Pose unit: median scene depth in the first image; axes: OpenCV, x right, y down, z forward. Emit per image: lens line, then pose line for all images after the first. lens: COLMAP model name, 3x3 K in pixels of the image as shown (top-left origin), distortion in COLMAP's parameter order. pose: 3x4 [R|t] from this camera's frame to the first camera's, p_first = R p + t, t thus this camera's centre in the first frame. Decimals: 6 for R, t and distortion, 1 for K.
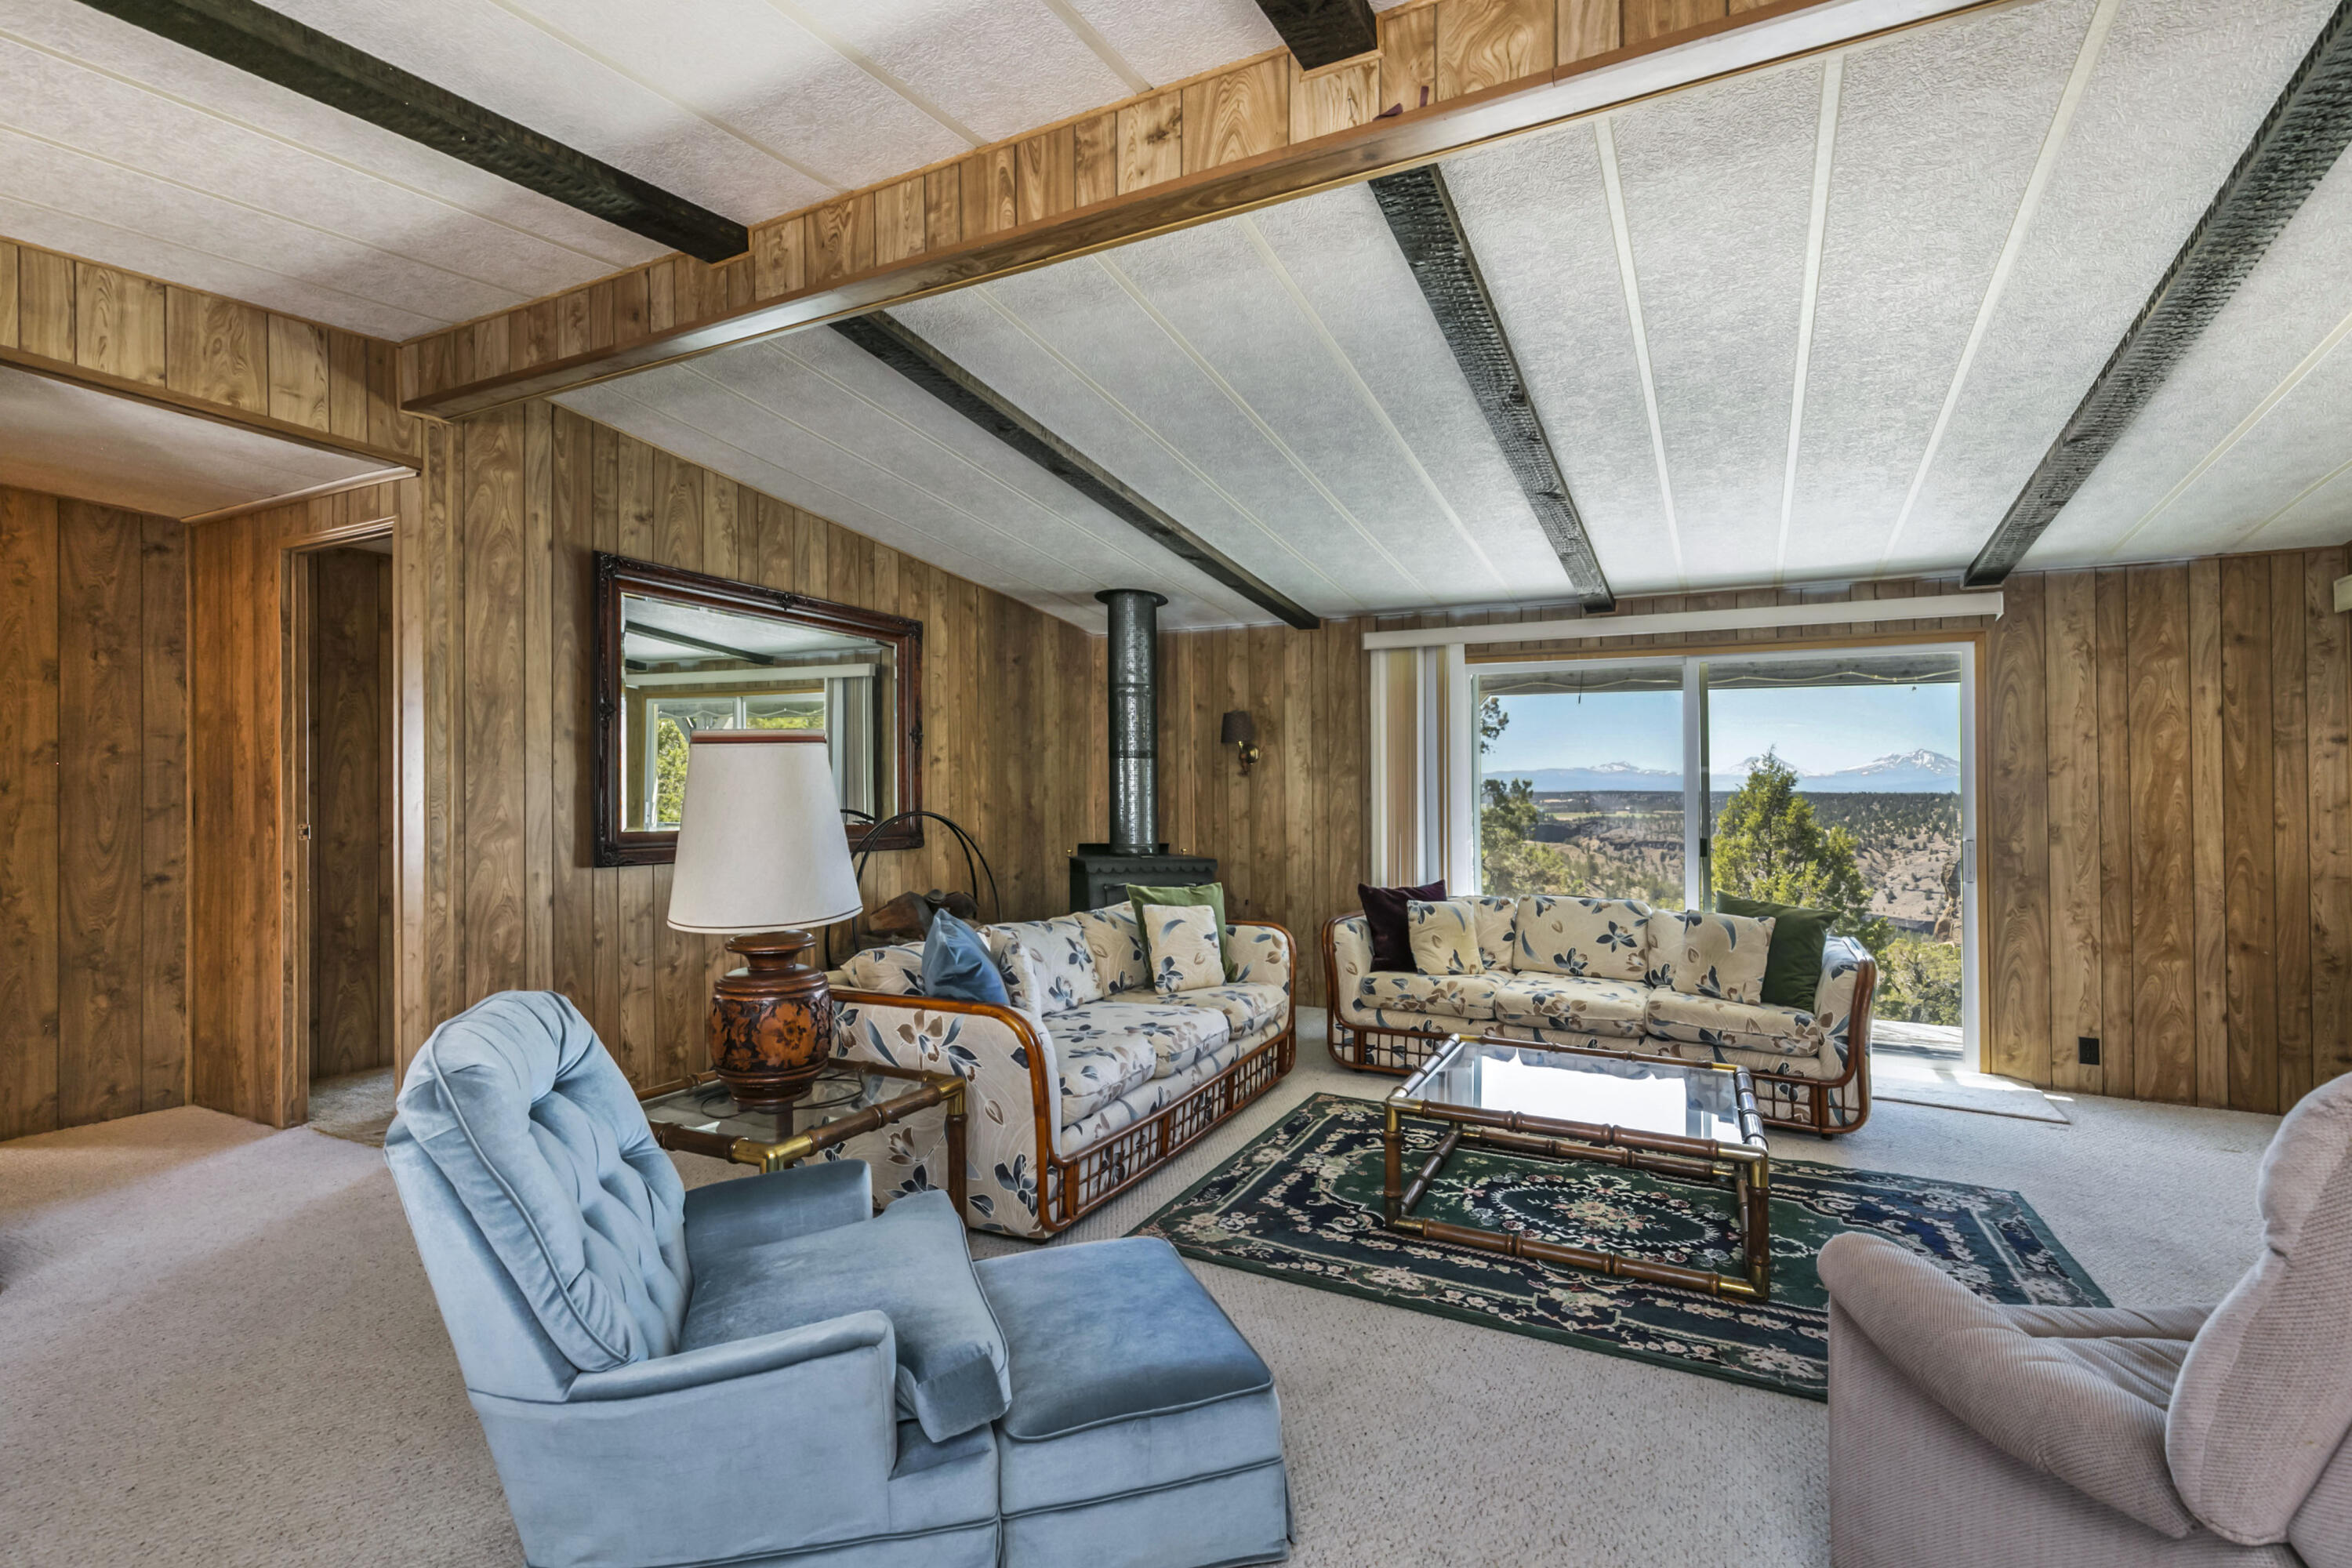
lens RADIAL K [[1090.5, 0, 1117.2], [0, 1090.5, 812.3], [0, 0, 1]] dist [0.019641, 0.000717]
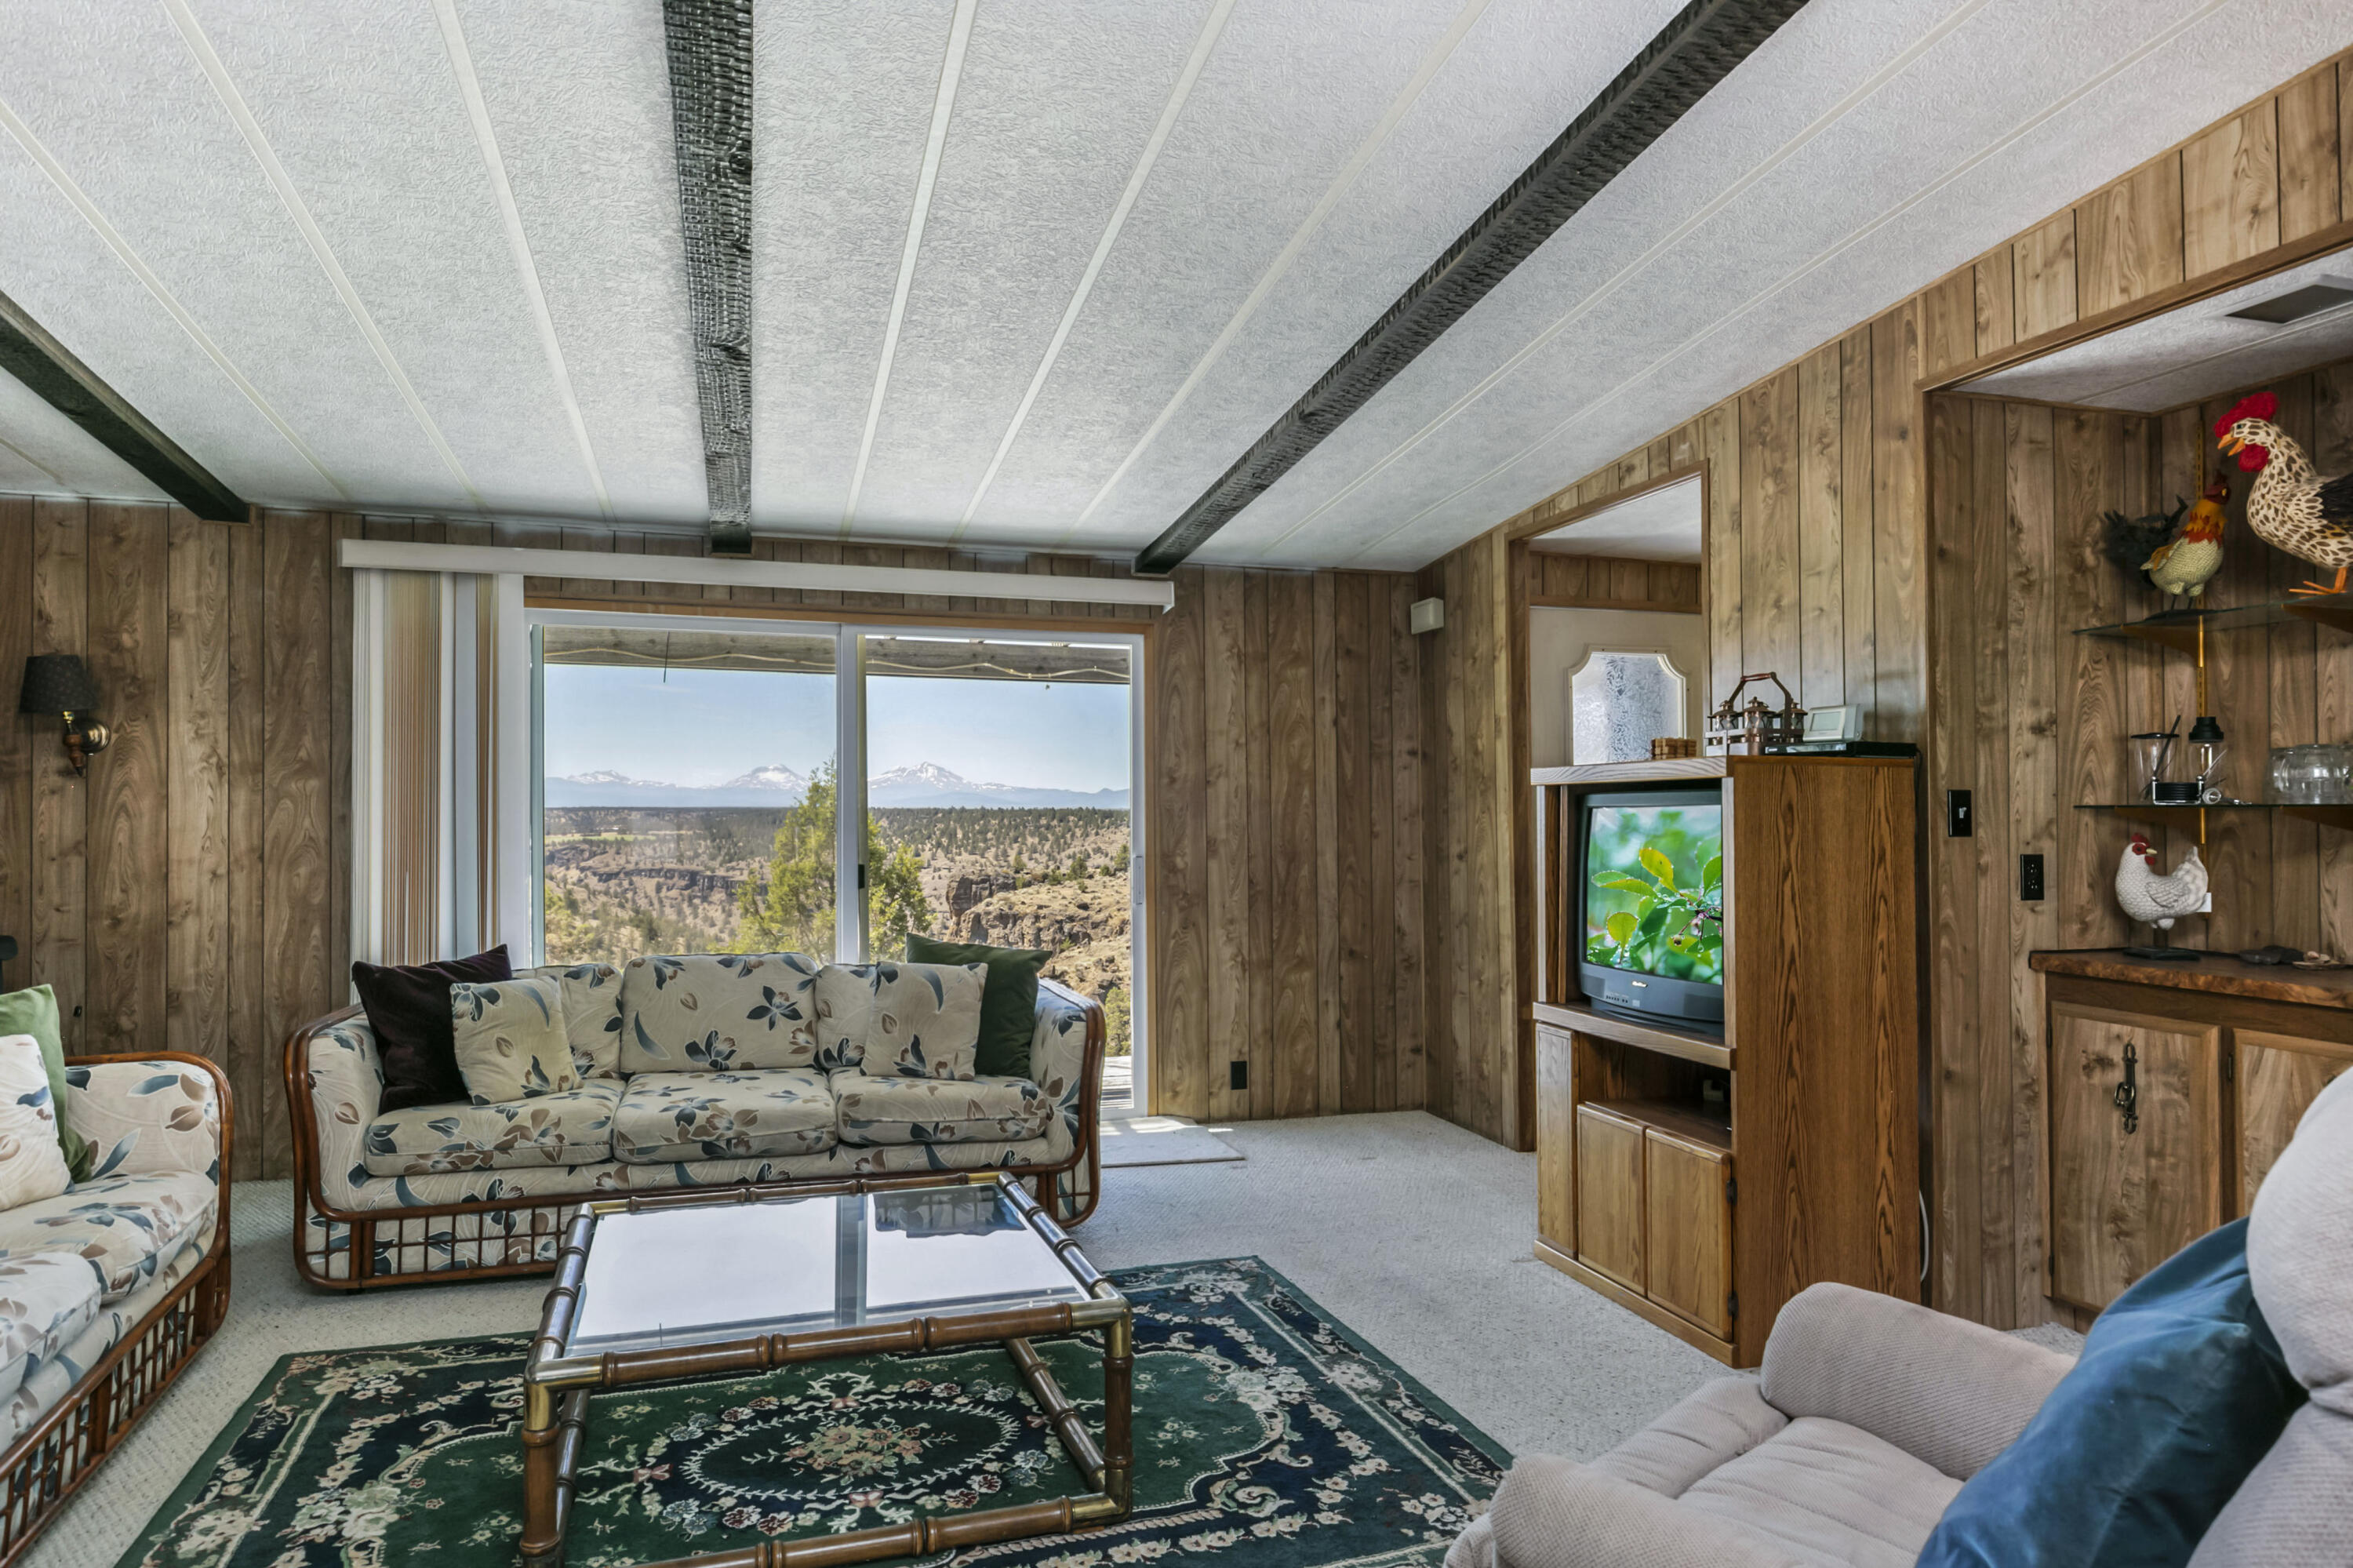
lens RADIAL K [[1385.7, 0, 1178.0], [0, 1385.7, 783.6], [0, 0, 1]] dist [0.005073, -0.001357]
pose [[0.676335, 0.009429, 0.736534, -0.031944], [0.017586, 0.999426, -0.028944, -0.000487], [-0.736385, 0.032528, 0.675781, 0.218867]]
